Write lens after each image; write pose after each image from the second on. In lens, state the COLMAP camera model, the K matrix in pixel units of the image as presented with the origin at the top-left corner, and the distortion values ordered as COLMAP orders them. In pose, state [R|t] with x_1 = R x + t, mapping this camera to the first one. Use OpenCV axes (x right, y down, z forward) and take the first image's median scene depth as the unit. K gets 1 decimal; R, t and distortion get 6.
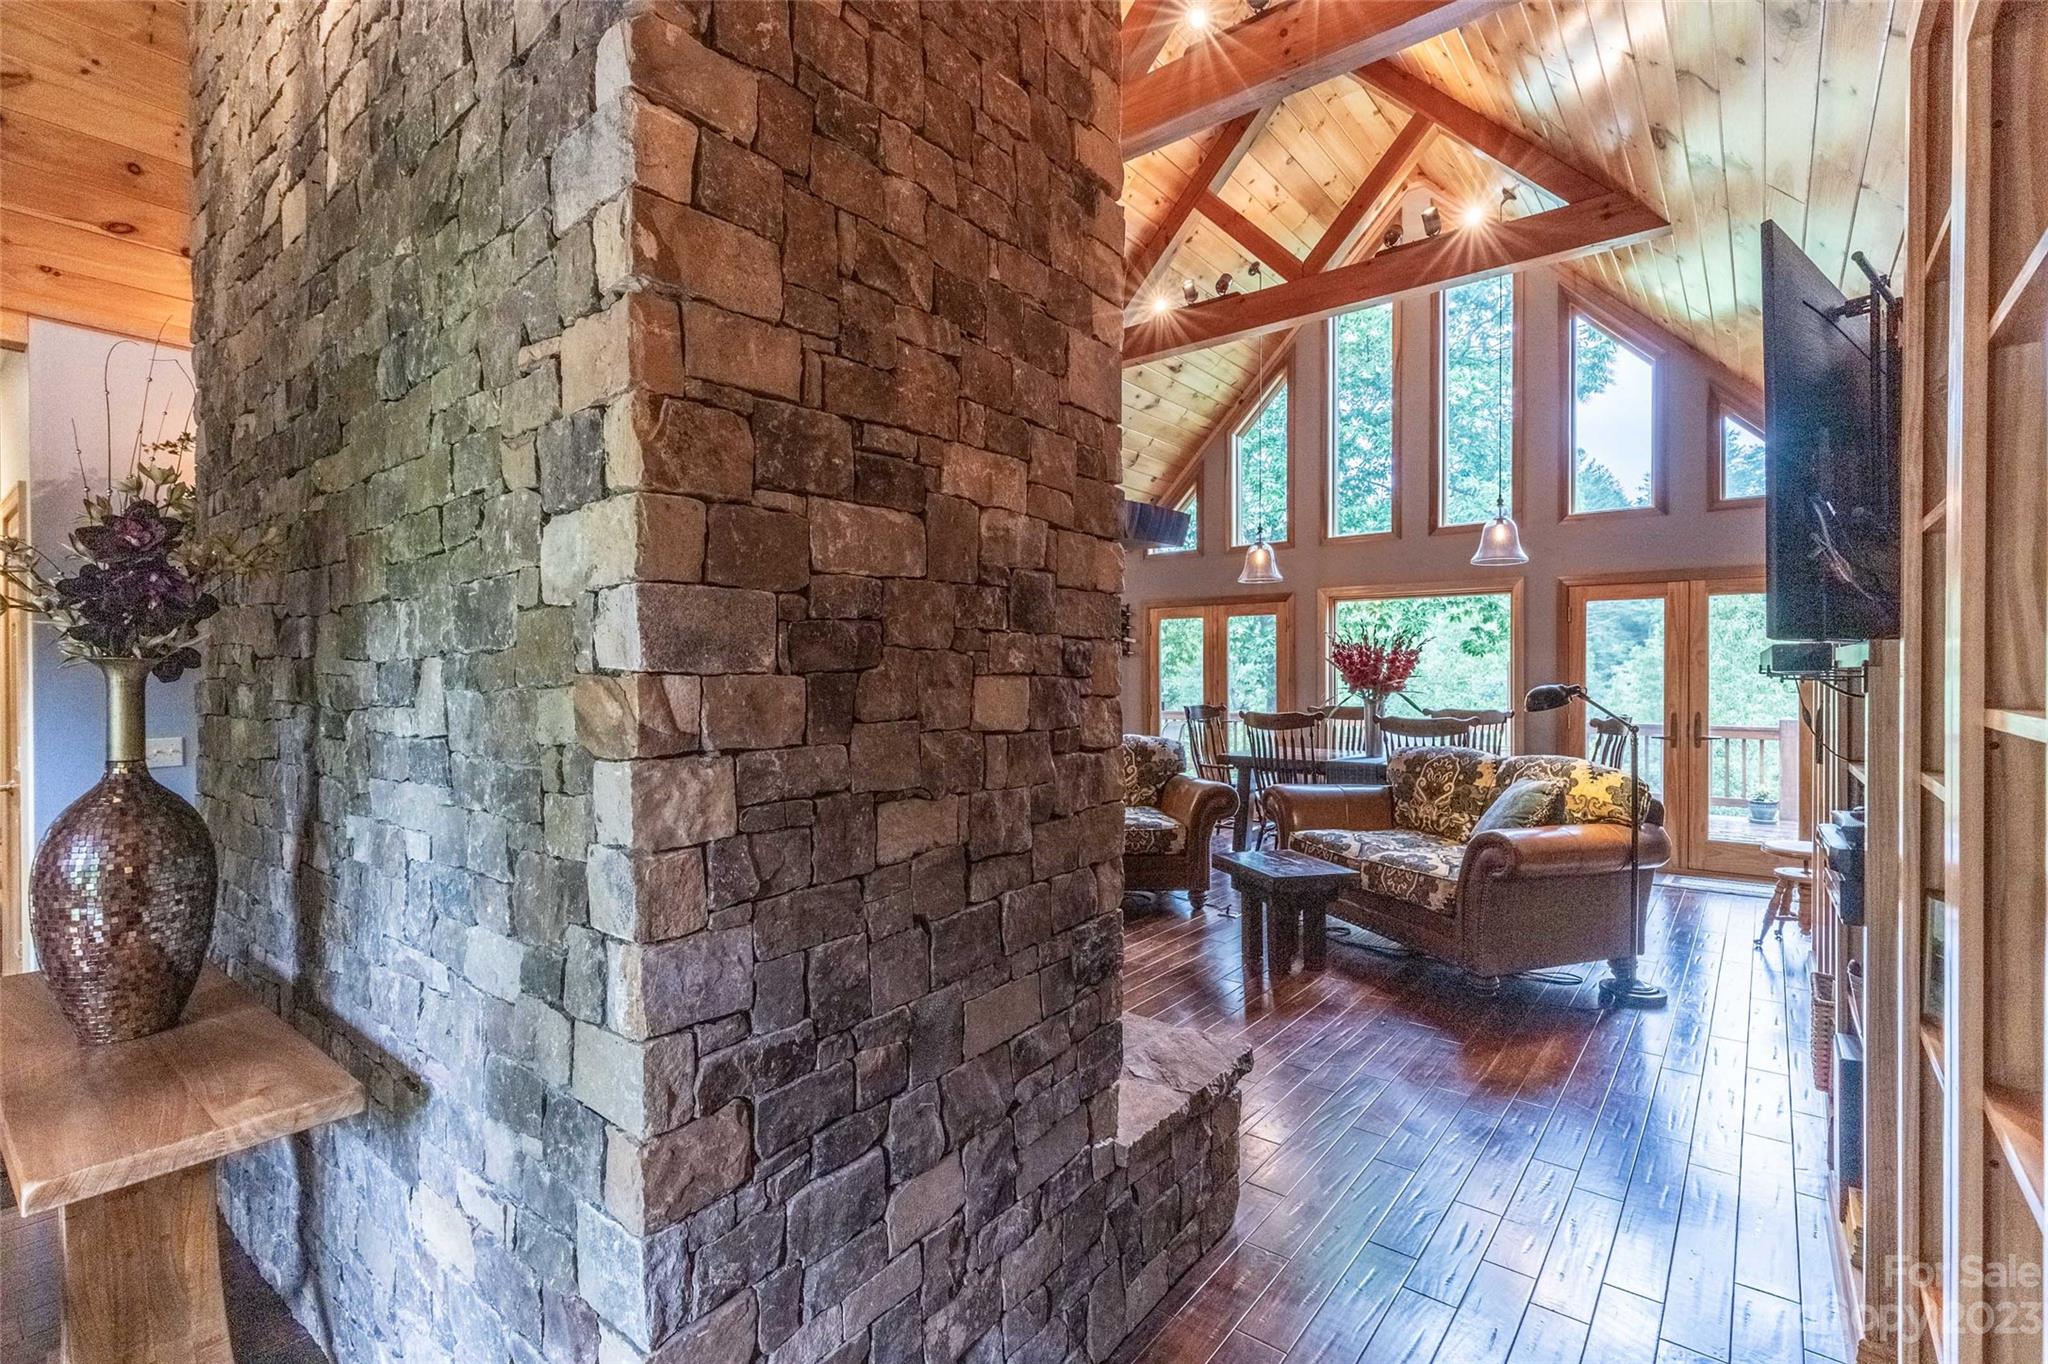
lens RADIAL K [[973.5, 0, 1026.7], [0, 973.5, 679.5], [0, 0, 1]] dist [0.002309, -0.002637]
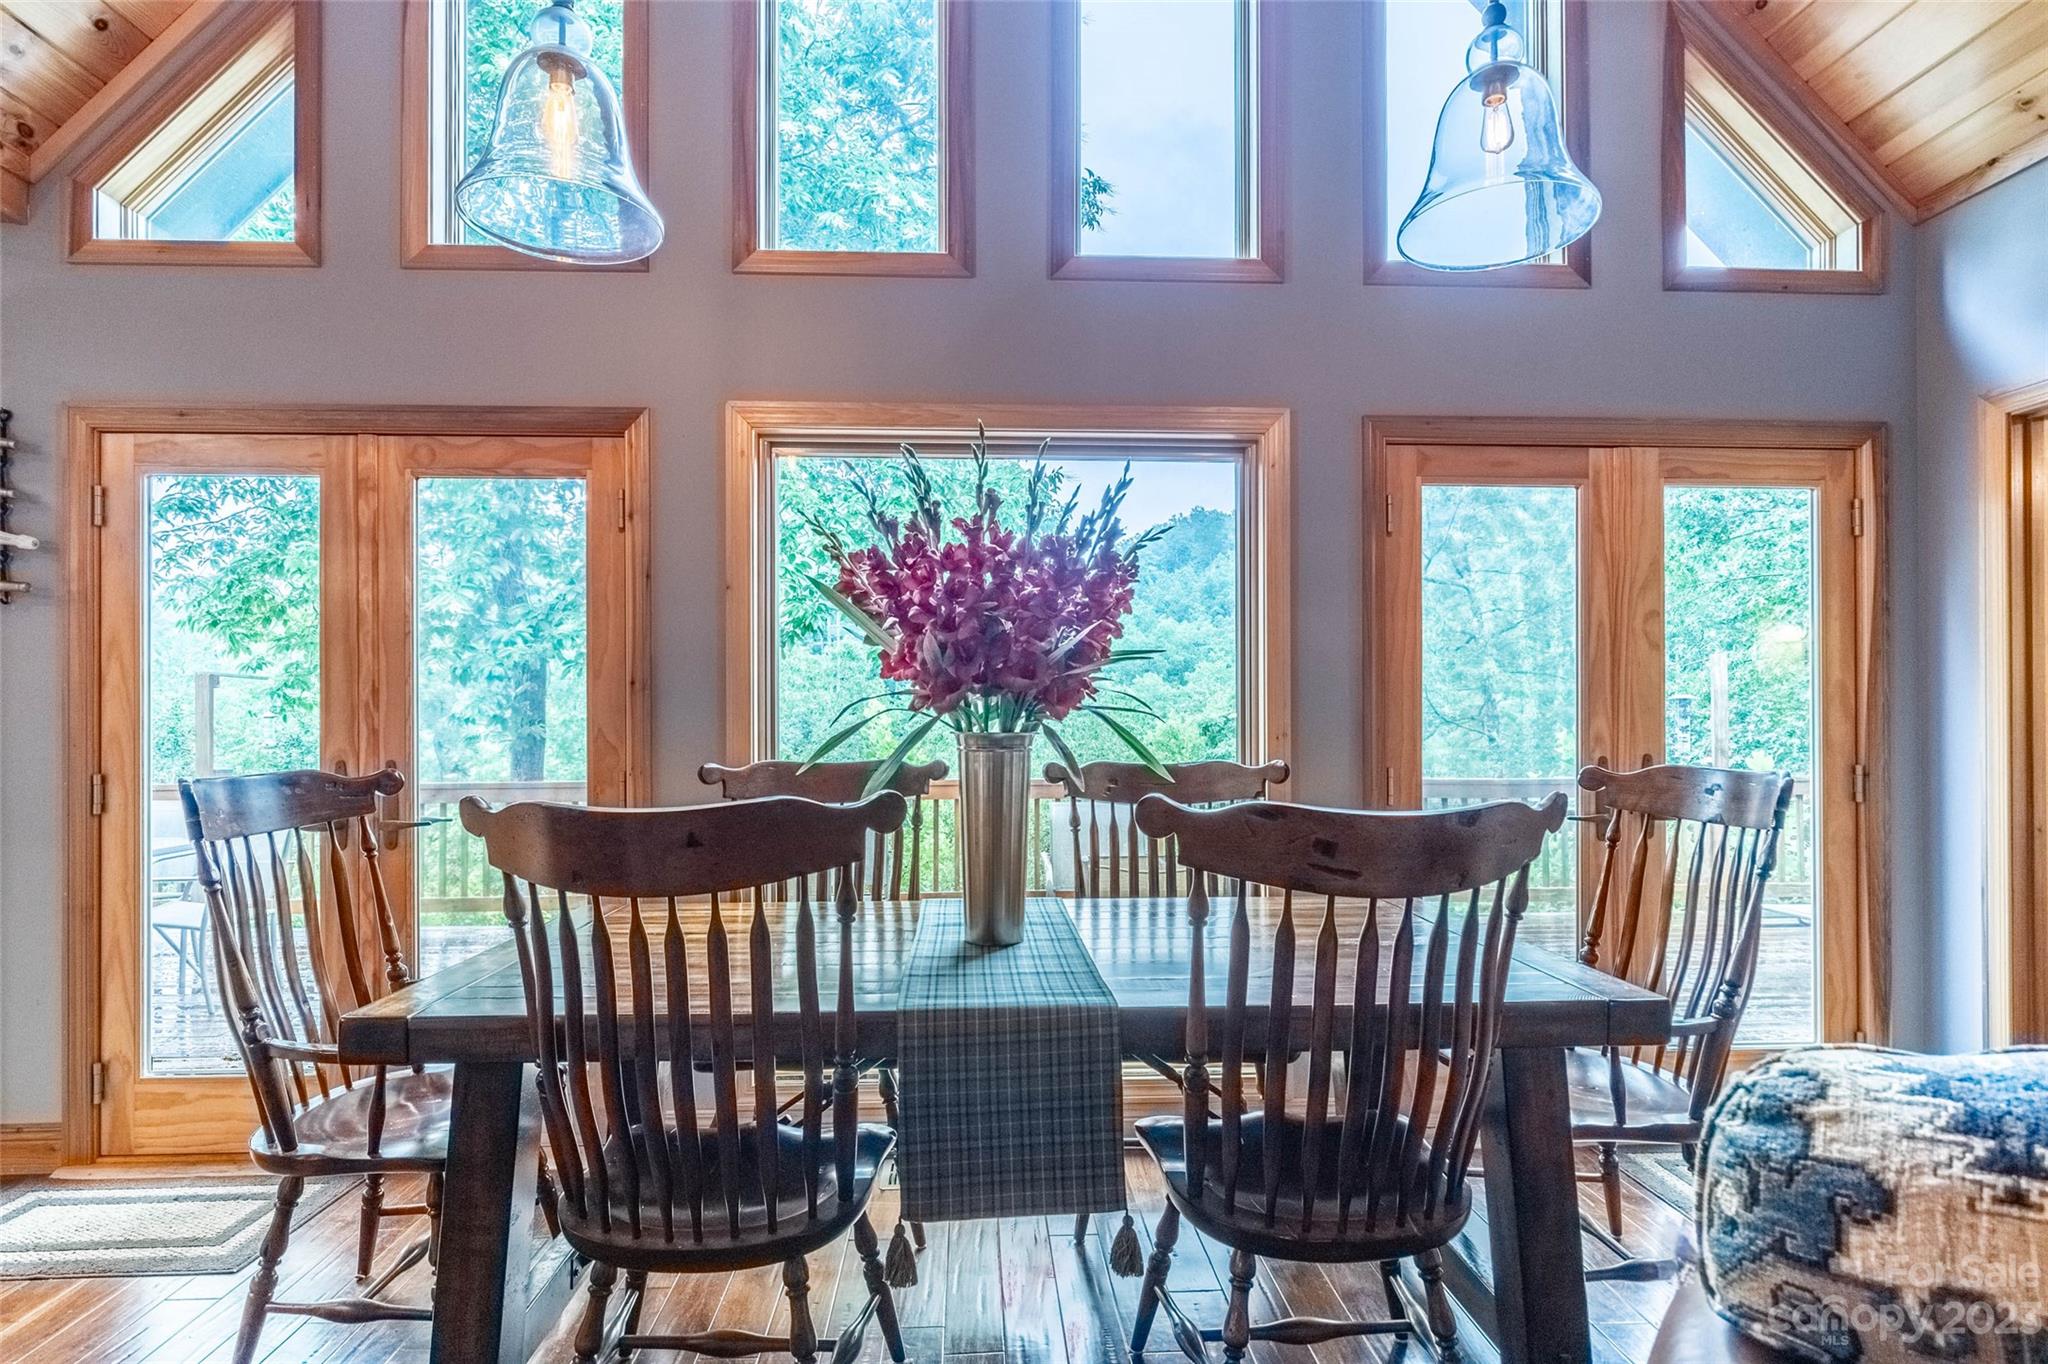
lens RADIAL K [[1014.6, 0, 977.3], [0, 1014.6, 728.1], [0, 0, 1]] dist [-0.002872, 0.000072]
pose [[0.770031, -0.000884, 0.638006, 0.185587], [0.004174, 0.999985, -0.003653, 0.020826], [-0.637993, 0.005476, 0.770023, 0.855661]]
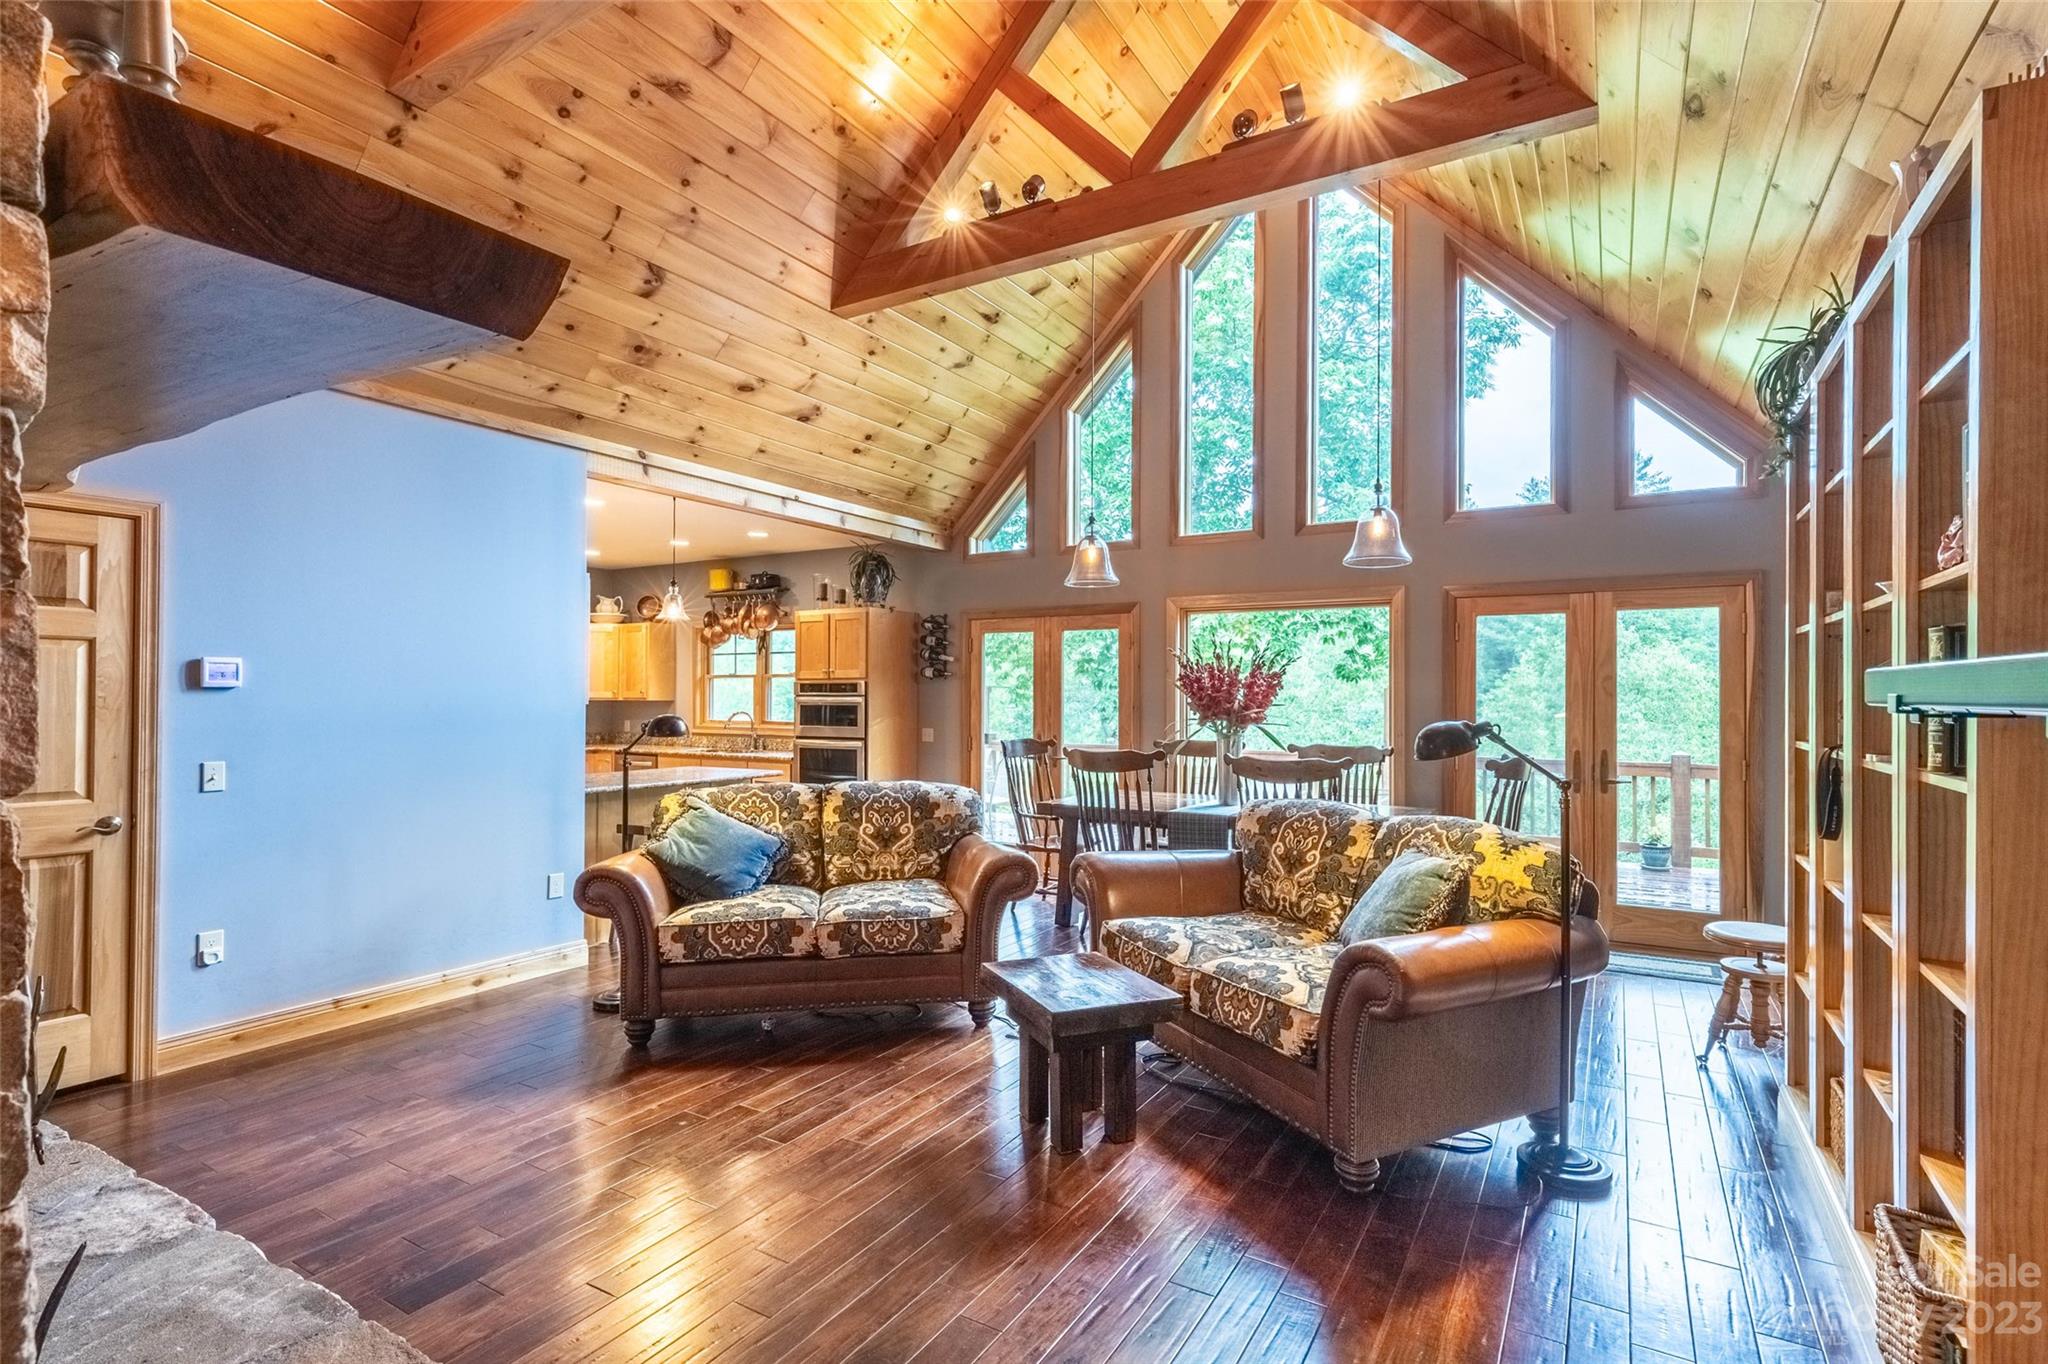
lens RADIAL K [[973.5, 0, 1033.0], [0, 973.5, 690.2], [0, 0, 1]] dist [0.002309, -0.002637]
pose [[0.993278, 0.007488, 0.115511, 0.114149], [-0.005909, 0.999885, -0.014002, -0.003441], [-0.115602, 0.013225, 0.993208, 0.242521]]
